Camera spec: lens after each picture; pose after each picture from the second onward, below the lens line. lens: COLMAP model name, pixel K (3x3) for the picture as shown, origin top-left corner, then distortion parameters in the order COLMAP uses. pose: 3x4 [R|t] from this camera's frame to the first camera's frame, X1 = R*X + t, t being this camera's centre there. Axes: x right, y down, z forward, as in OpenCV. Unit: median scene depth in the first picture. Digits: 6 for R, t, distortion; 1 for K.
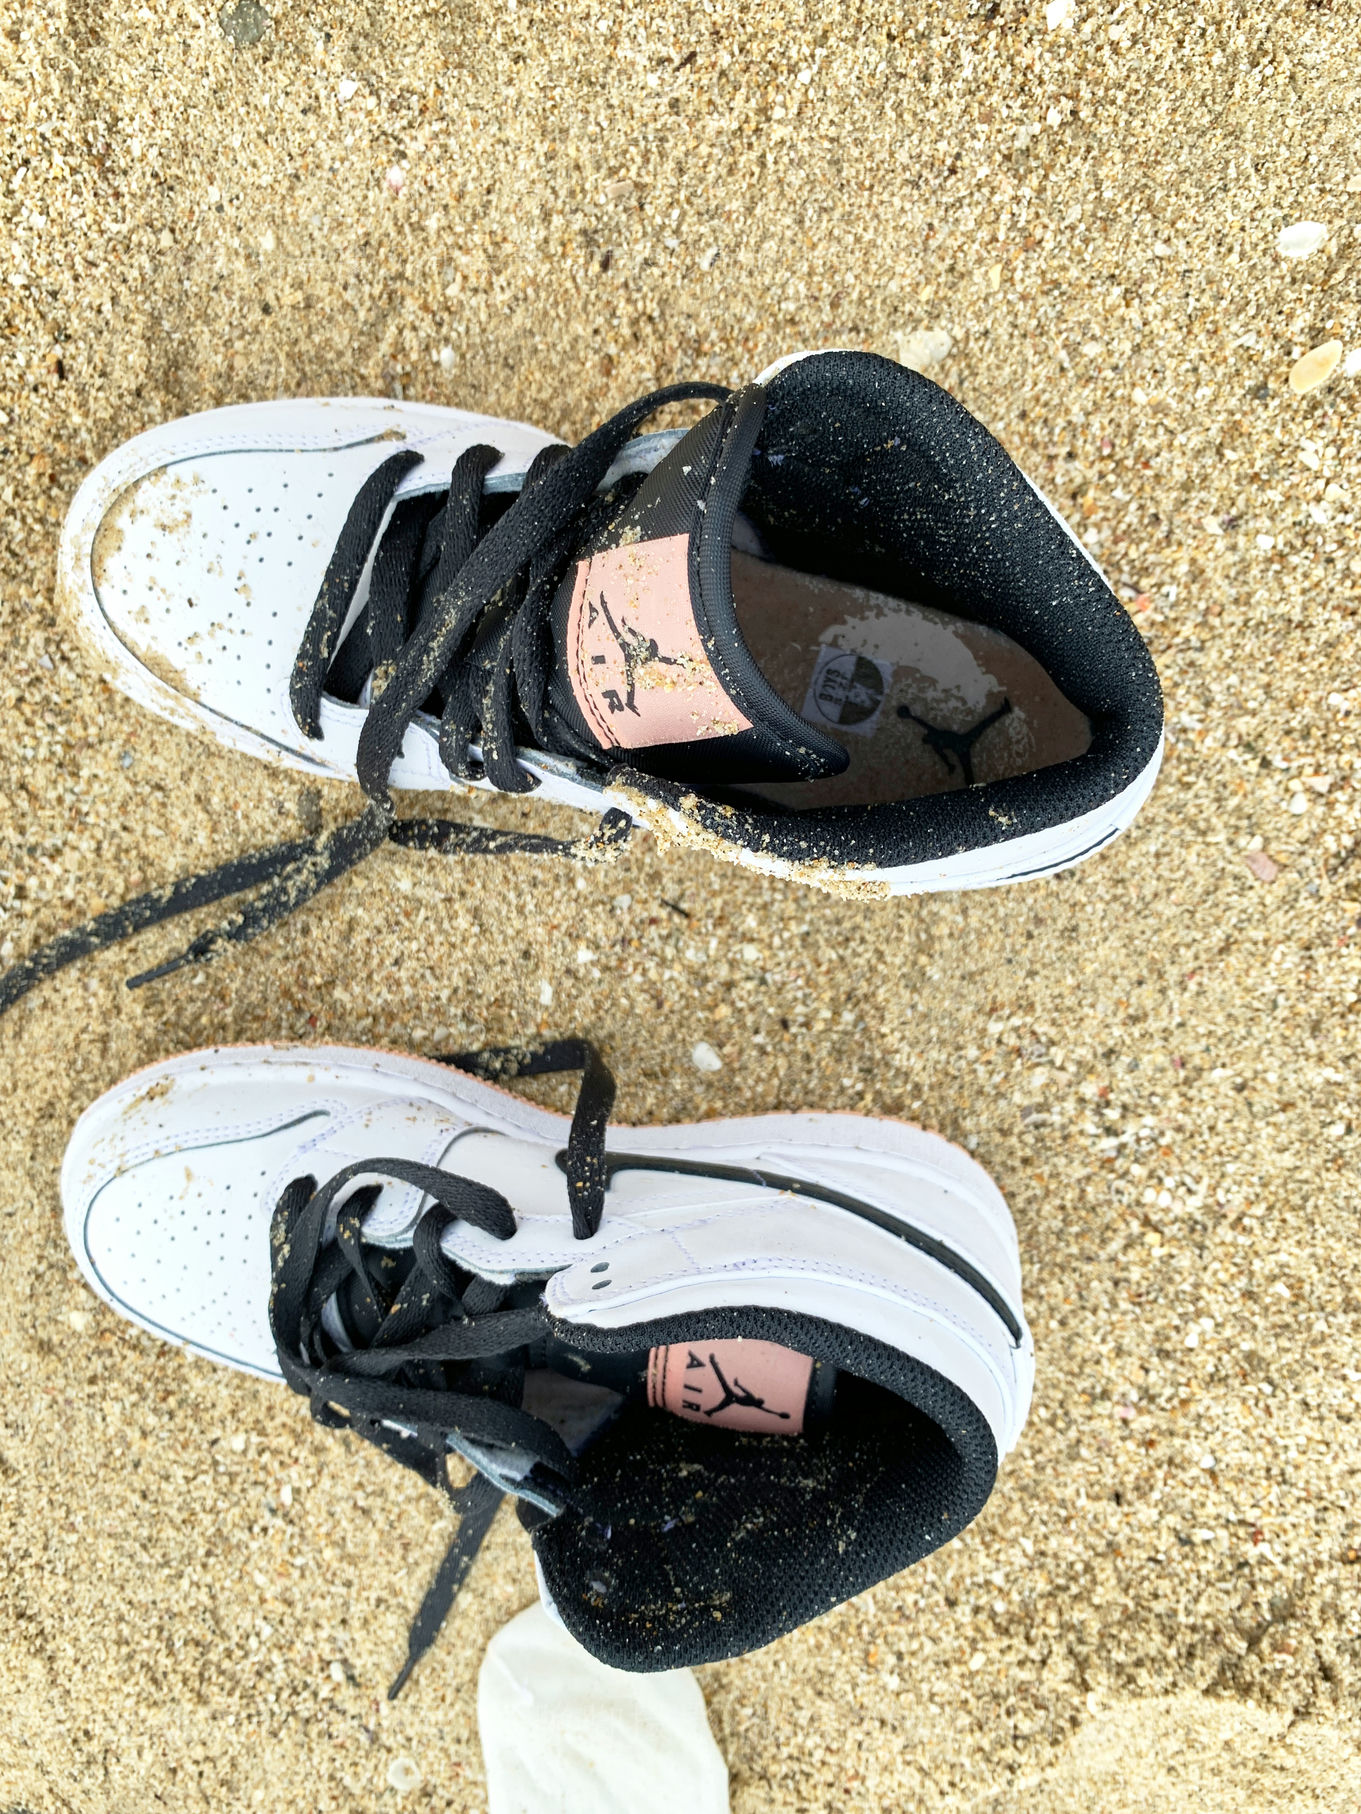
lens RADIAL K [[1353.8, 0, 680.5], [0, 1353.8, 907.0], [0, 0, 1]] dist [-0.027589, 0.031355]
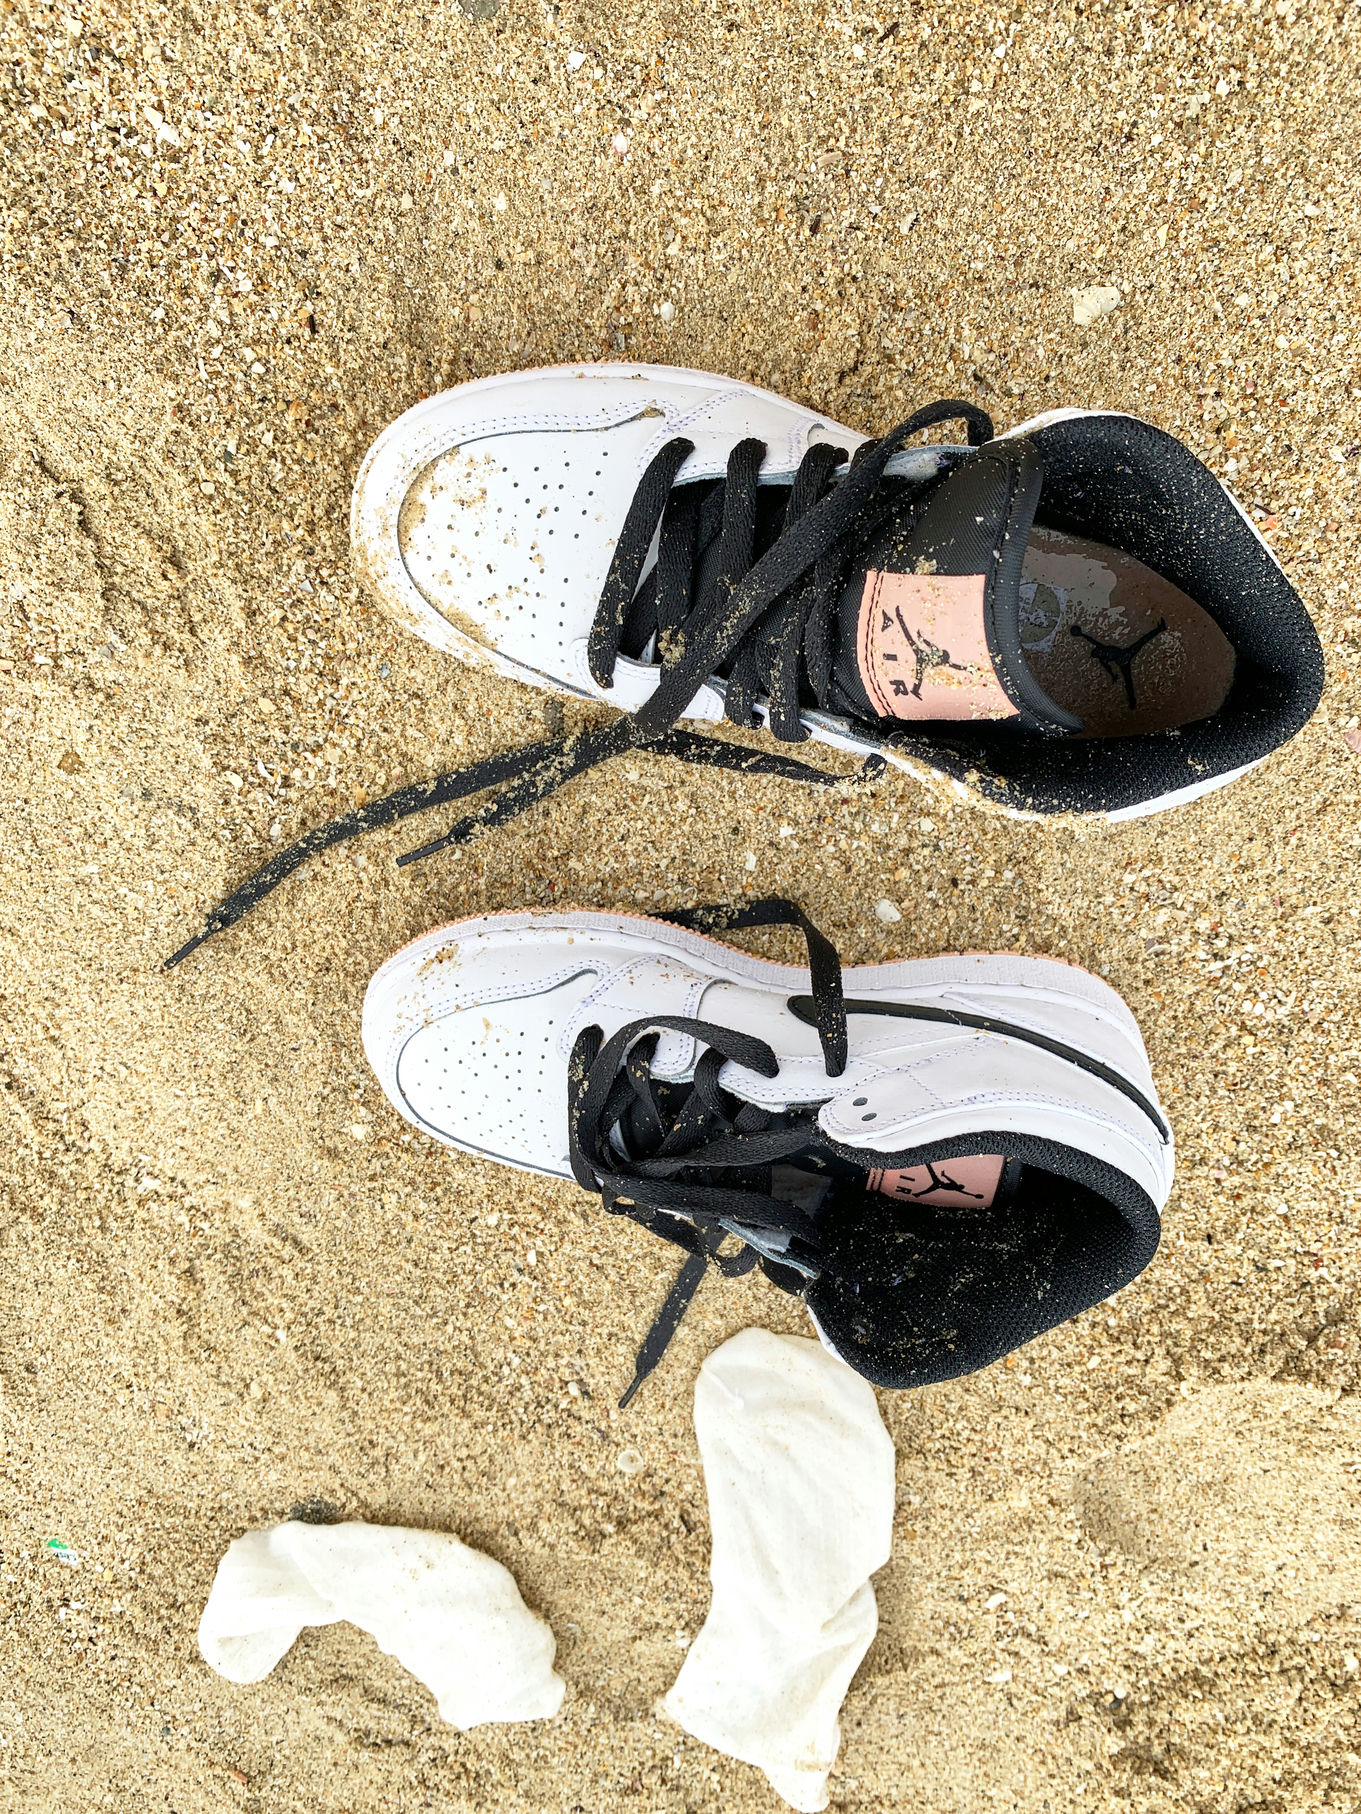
lens RADIAL K [[1352.3, 0, 702.0], [0, 1352.3, 886.2], [0, 0, 1]] dist [0.002568, -0.002118]
pose [[0.999231, -0.032597, 0.021808, -0.178059], [0.028214, 0.983693, 0.177627, -0.131812], [-0.027243, -0.176875, 0.983856, -0.185747]]
